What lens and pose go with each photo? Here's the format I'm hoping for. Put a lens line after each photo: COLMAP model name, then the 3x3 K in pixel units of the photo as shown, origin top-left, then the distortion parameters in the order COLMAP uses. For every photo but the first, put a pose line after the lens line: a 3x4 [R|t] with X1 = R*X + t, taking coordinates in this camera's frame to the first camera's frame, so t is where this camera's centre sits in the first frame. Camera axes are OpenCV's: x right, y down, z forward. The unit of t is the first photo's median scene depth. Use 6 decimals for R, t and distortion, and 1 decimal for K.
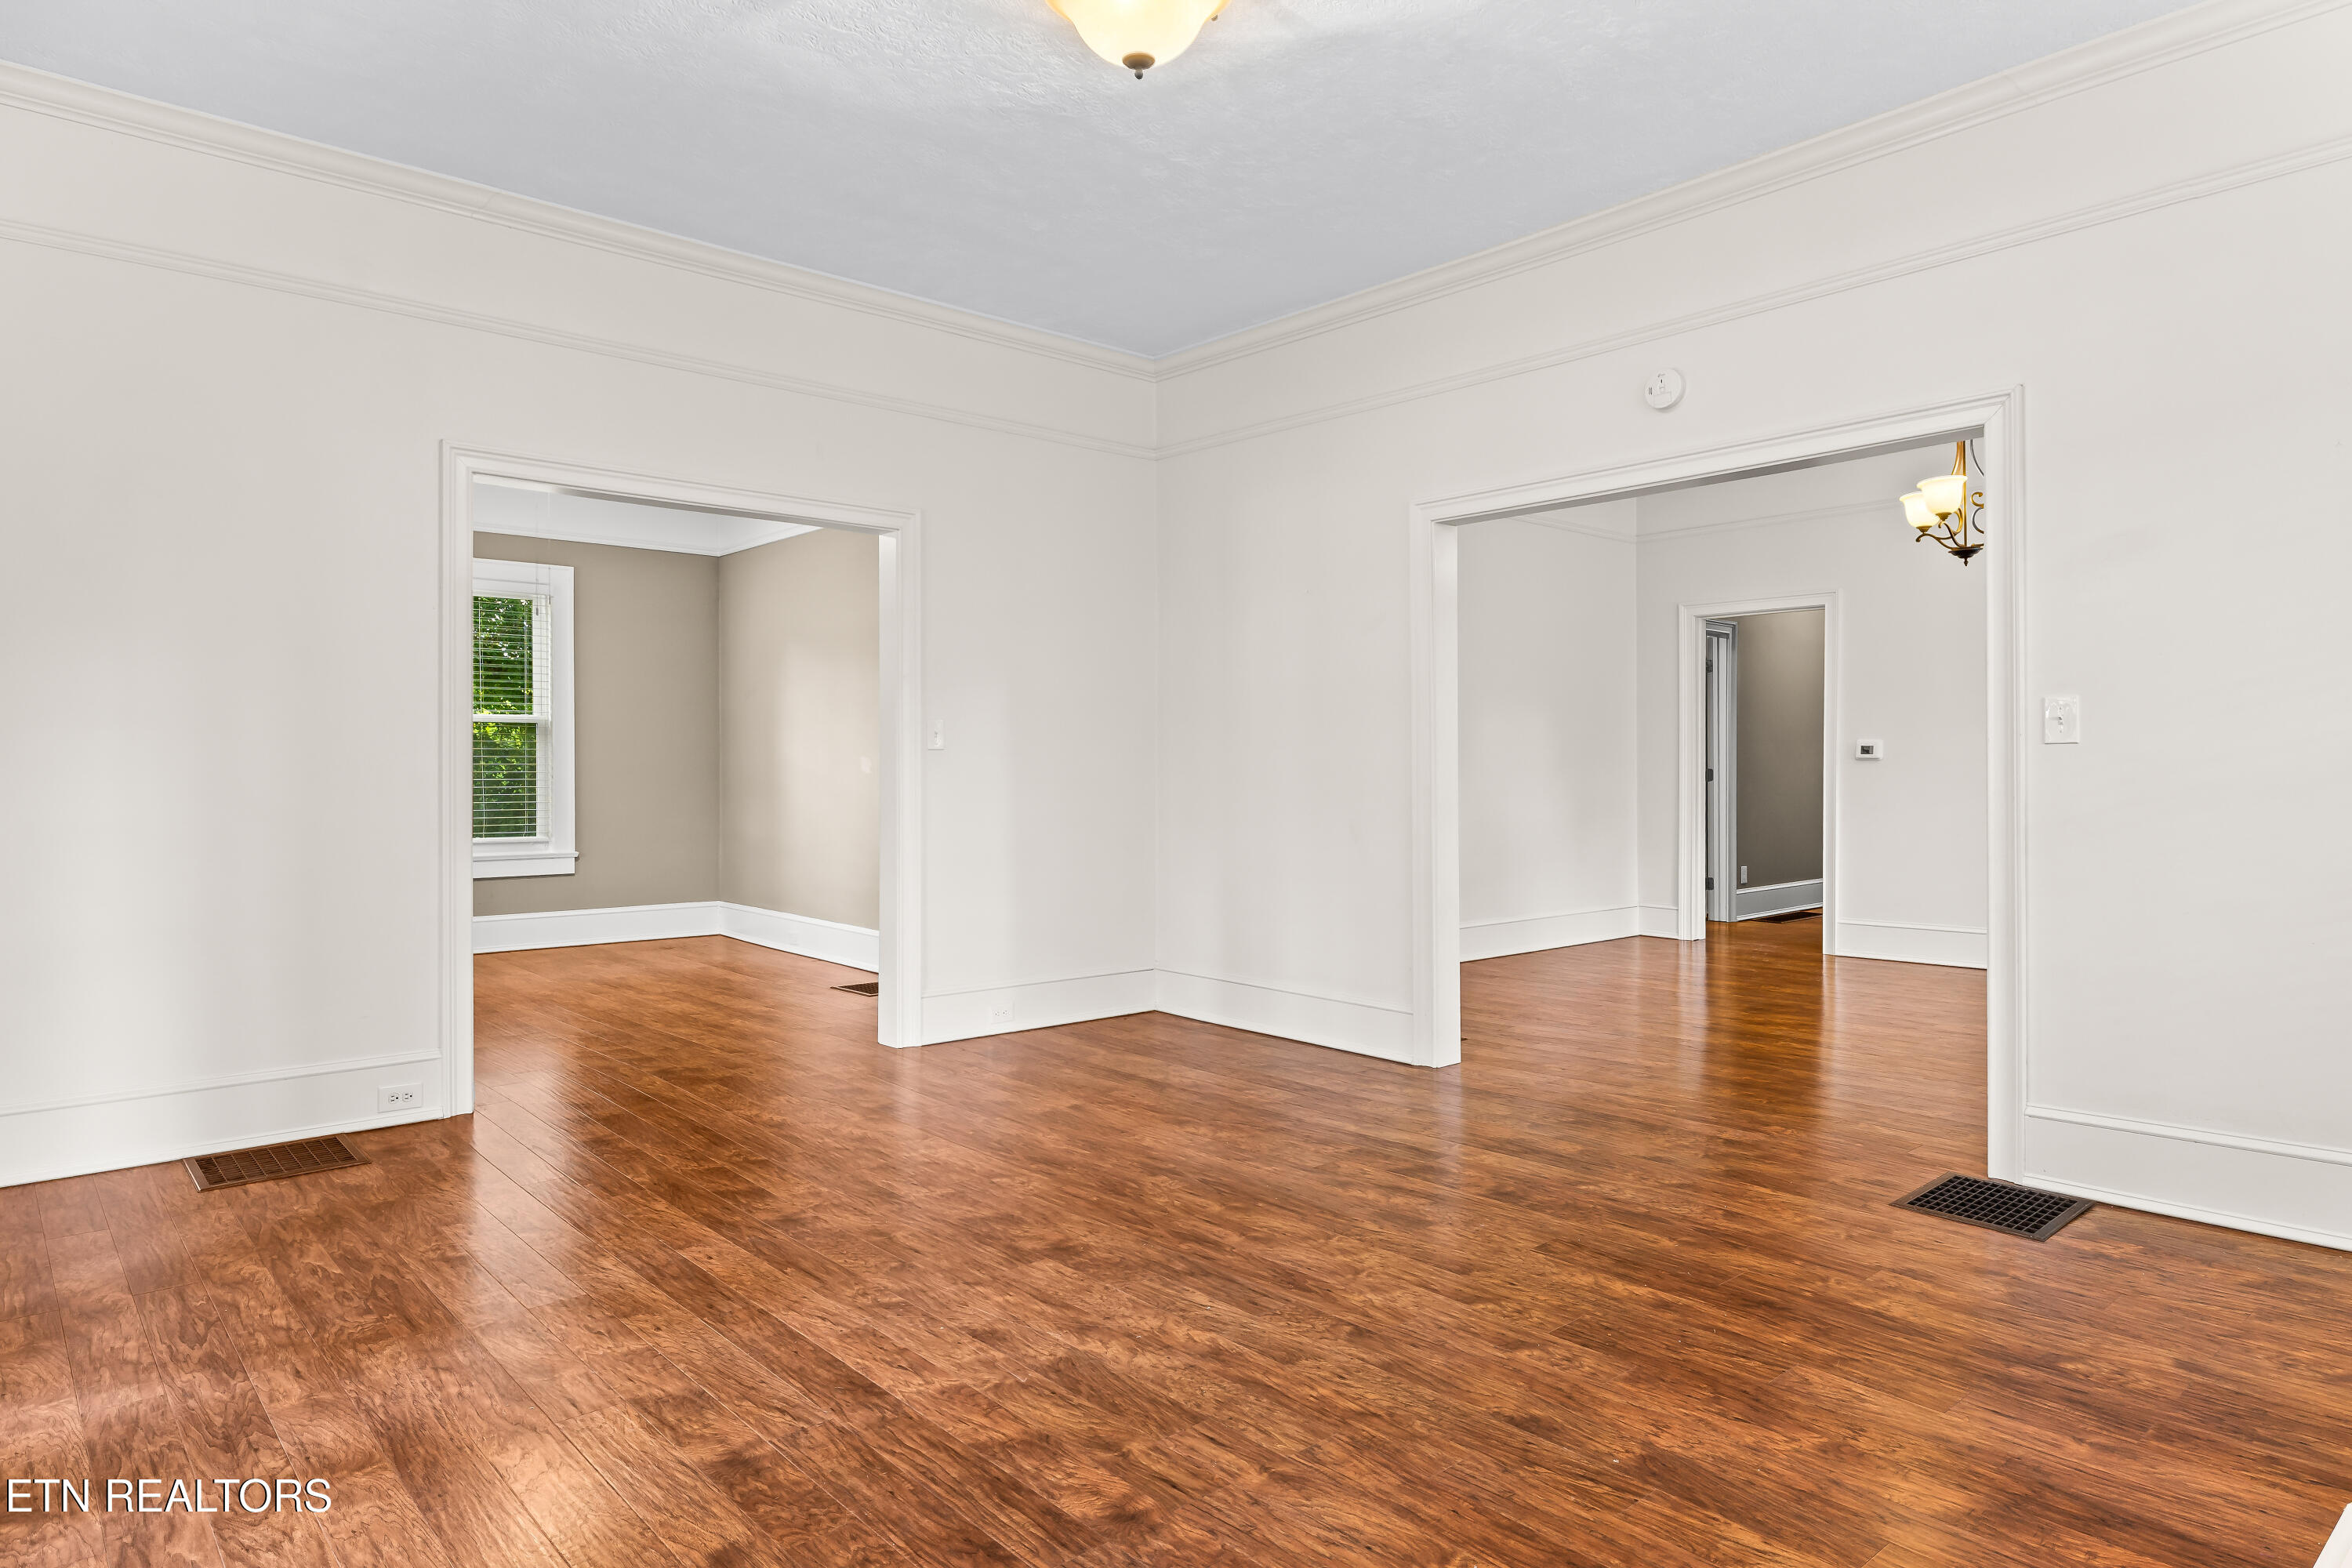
lens RADIAL K [[1390.9, 0, 1173.4], [0, 1390.9, 758.8], [0, 0, 1]] dist [0.000179, 0.000442]
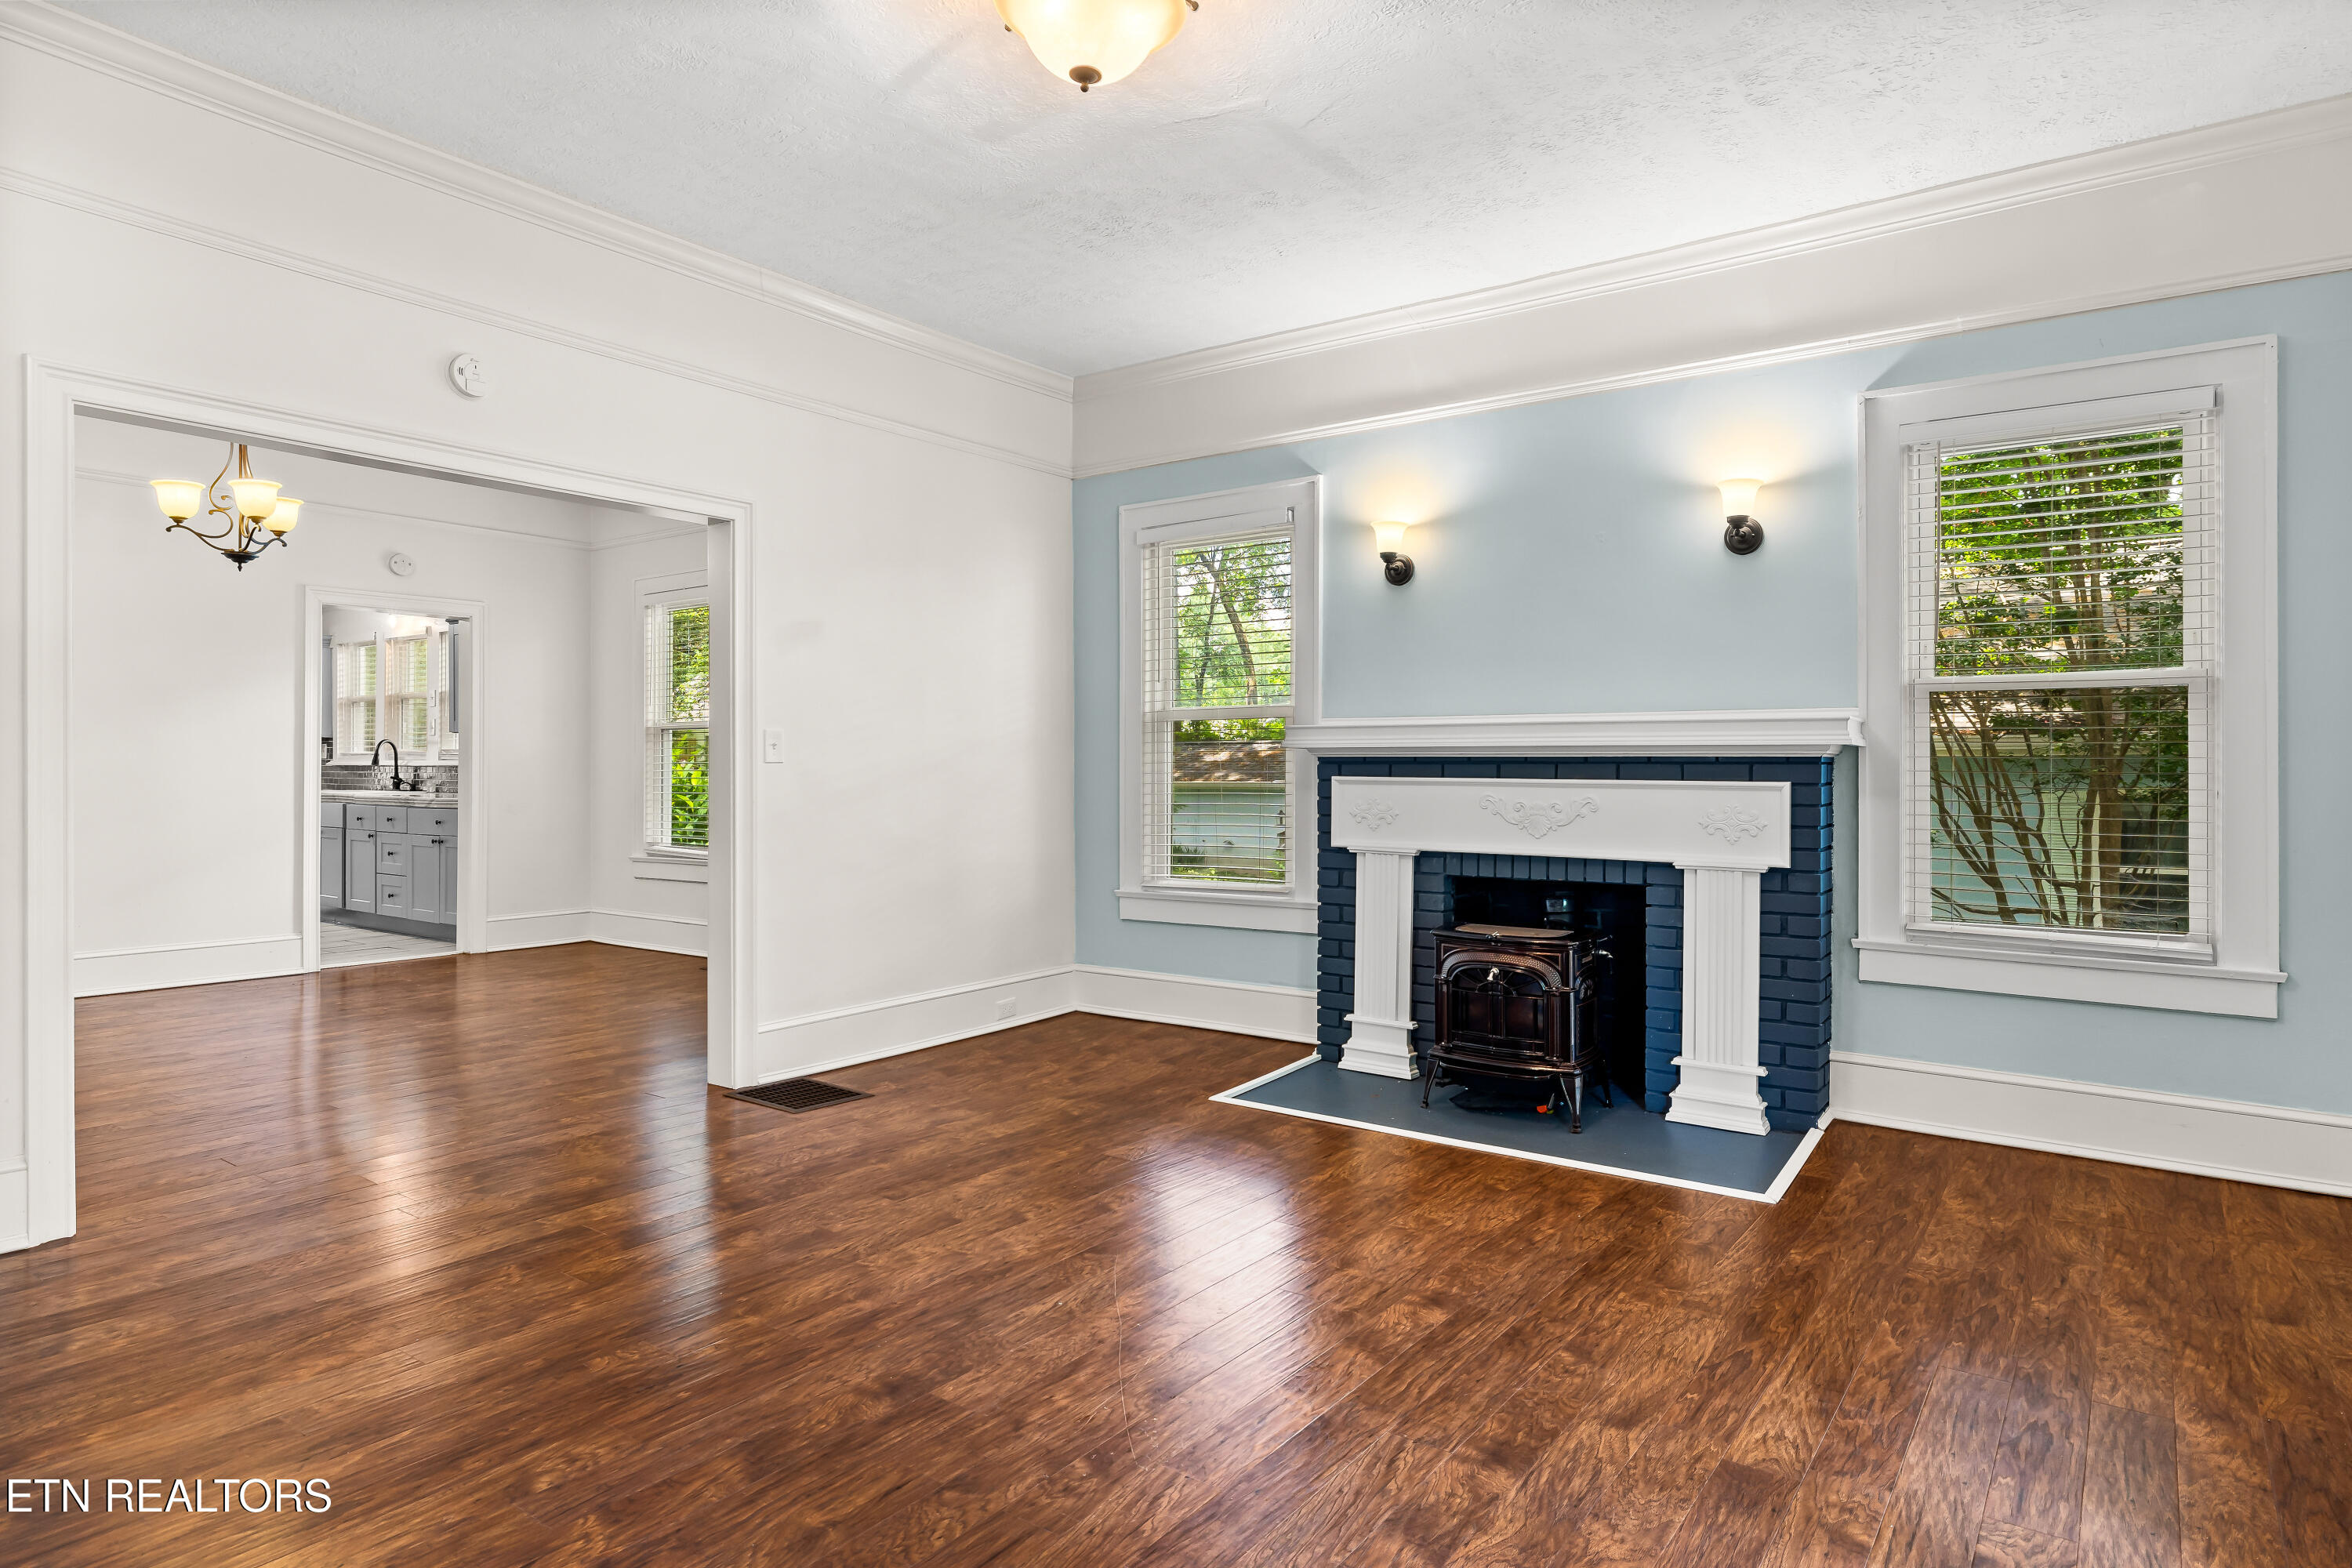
lens RADIAL K [[1315.4, 0, 1166.3], [0, 1315.4, 786.9], [0, 0, 1]] dist [-0.001408, -0.000222]
pose [[-0.211756, -0.005497, 0.977307, -0.953973], [-0.010033, 0.999944, 0.003451, 0.005765], [-0.977271, -0.009074, -0.211799, 1.142325]]
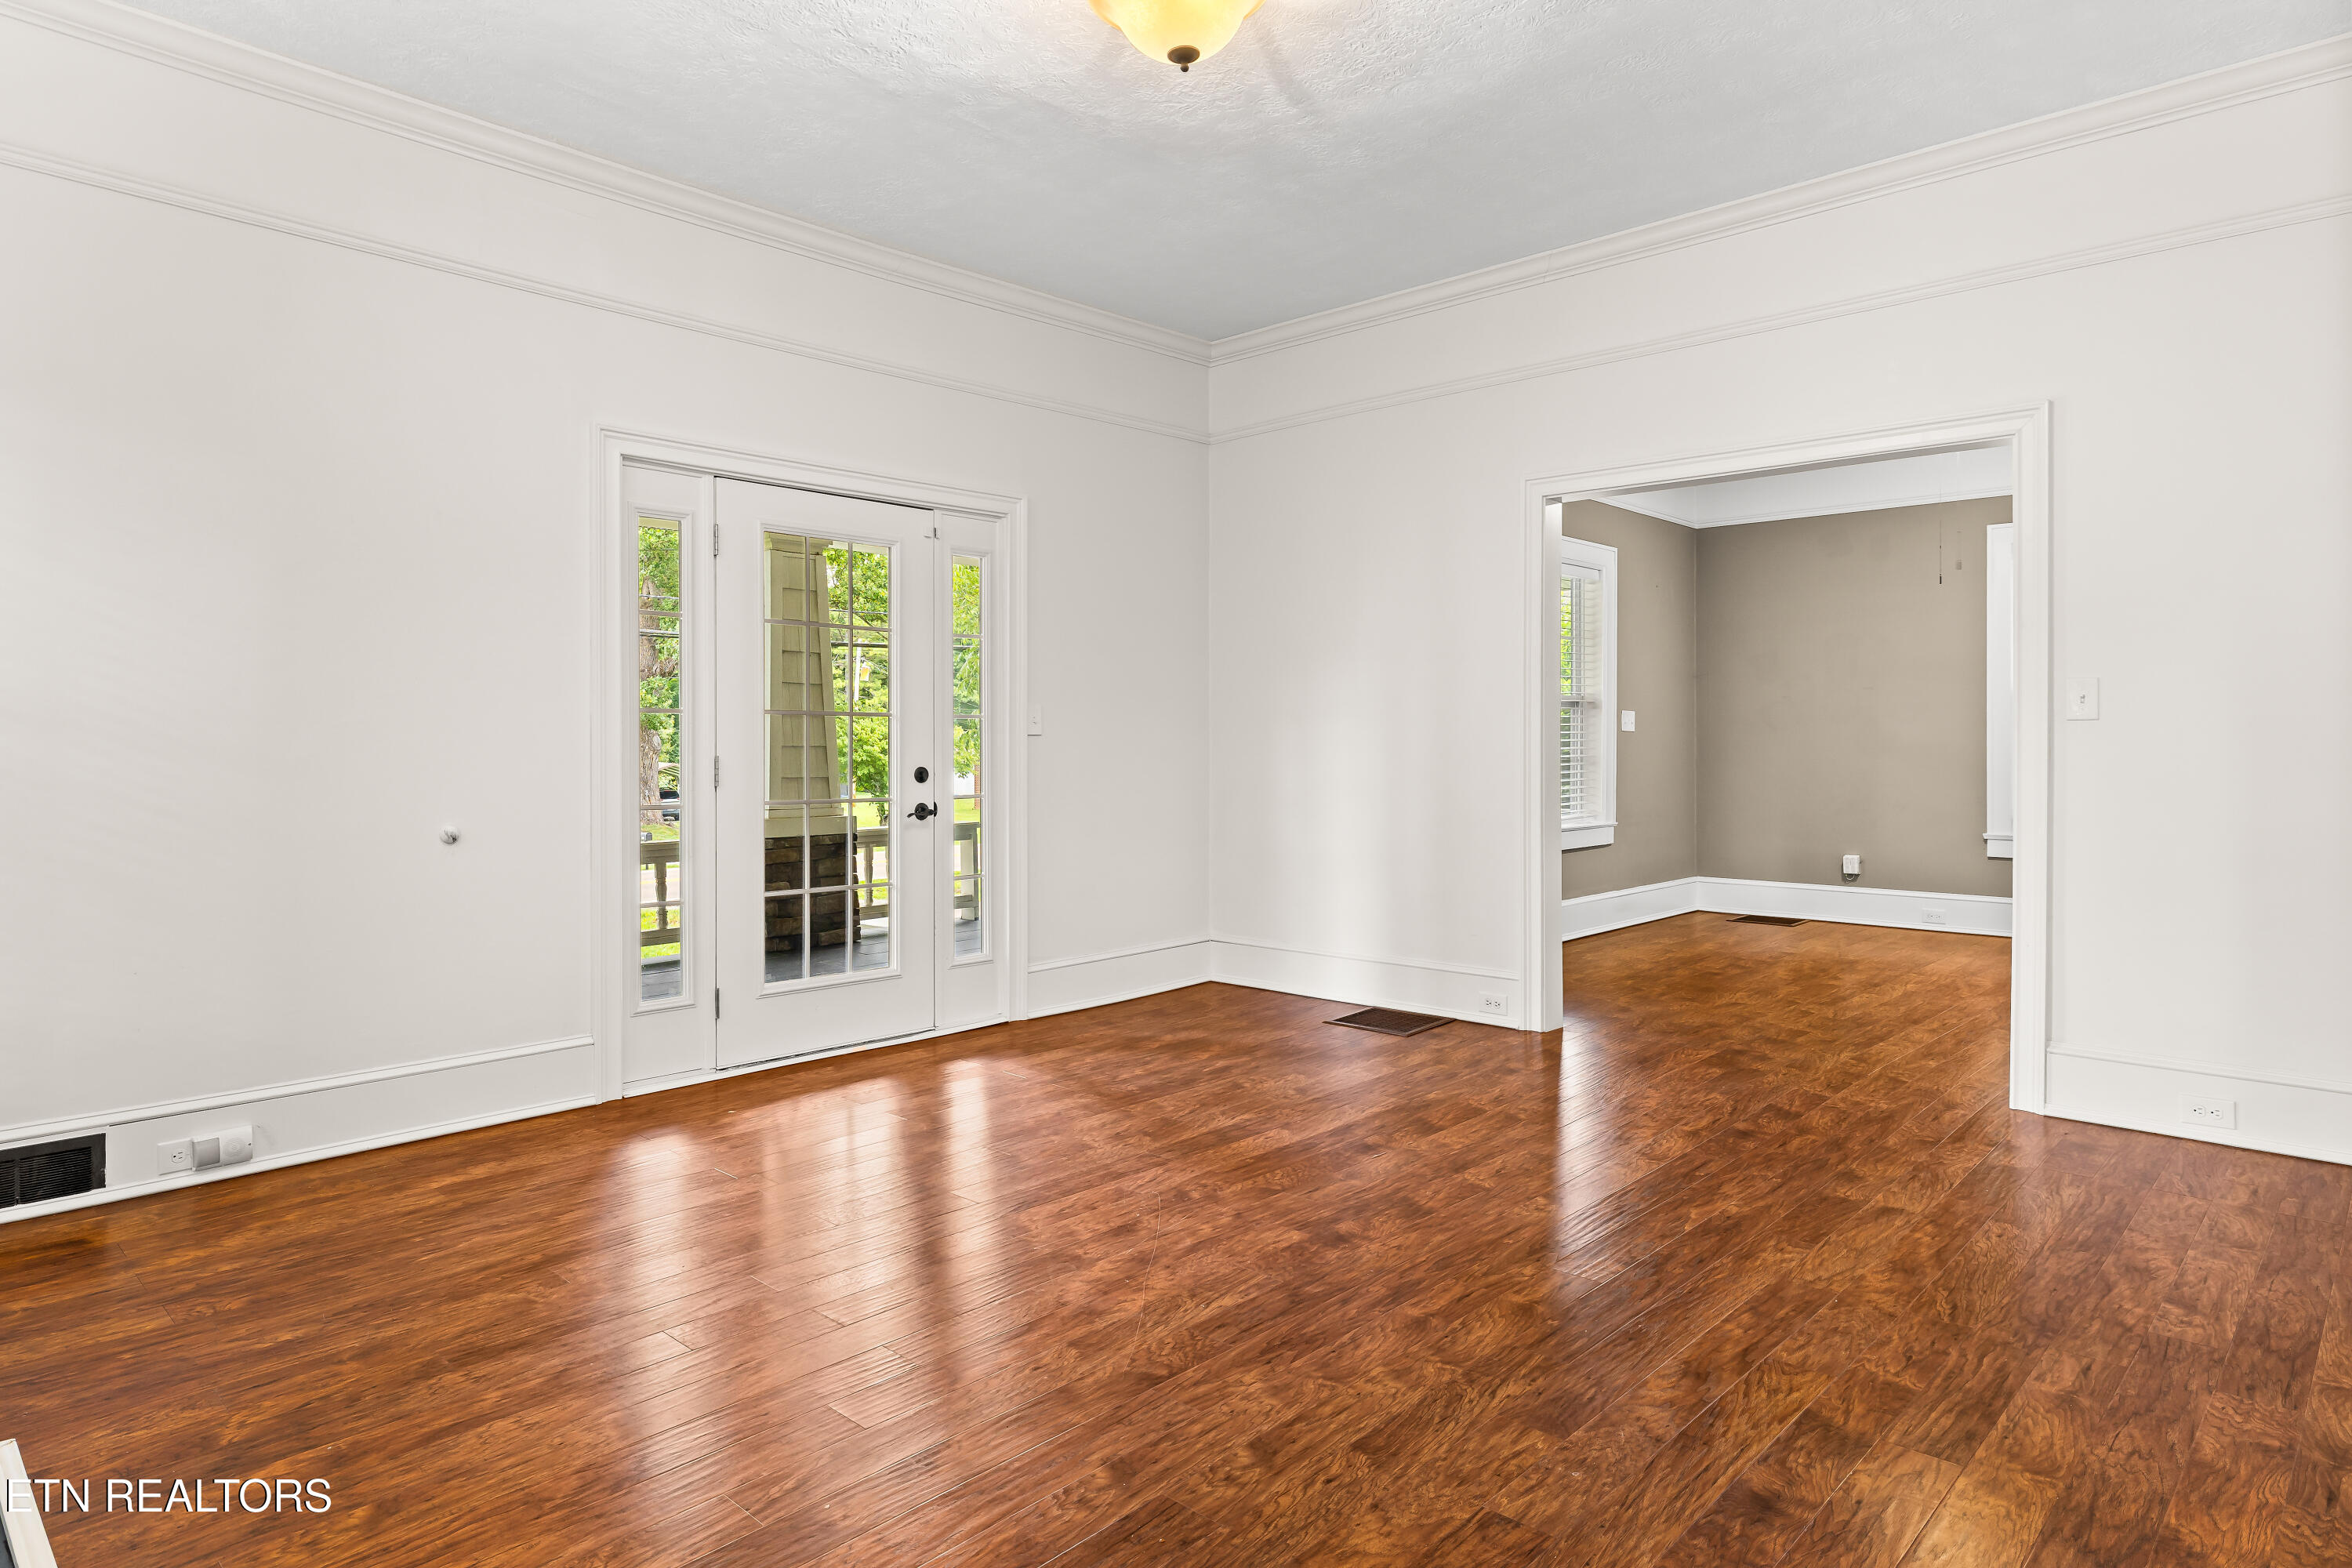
lens RADIAL K [[1348.0, 0, 1179.9], [0, 1348.0, 738.8], [0, 0, 1]] dist [0.002987, 0.000740]
pose [[0.093968, -0.000631, -0.995575, 0.965225], [0.006581, 0.999978, -0.000013, 0.000074], [0.995553, -0.006551, 0.093970, 0.905426]]
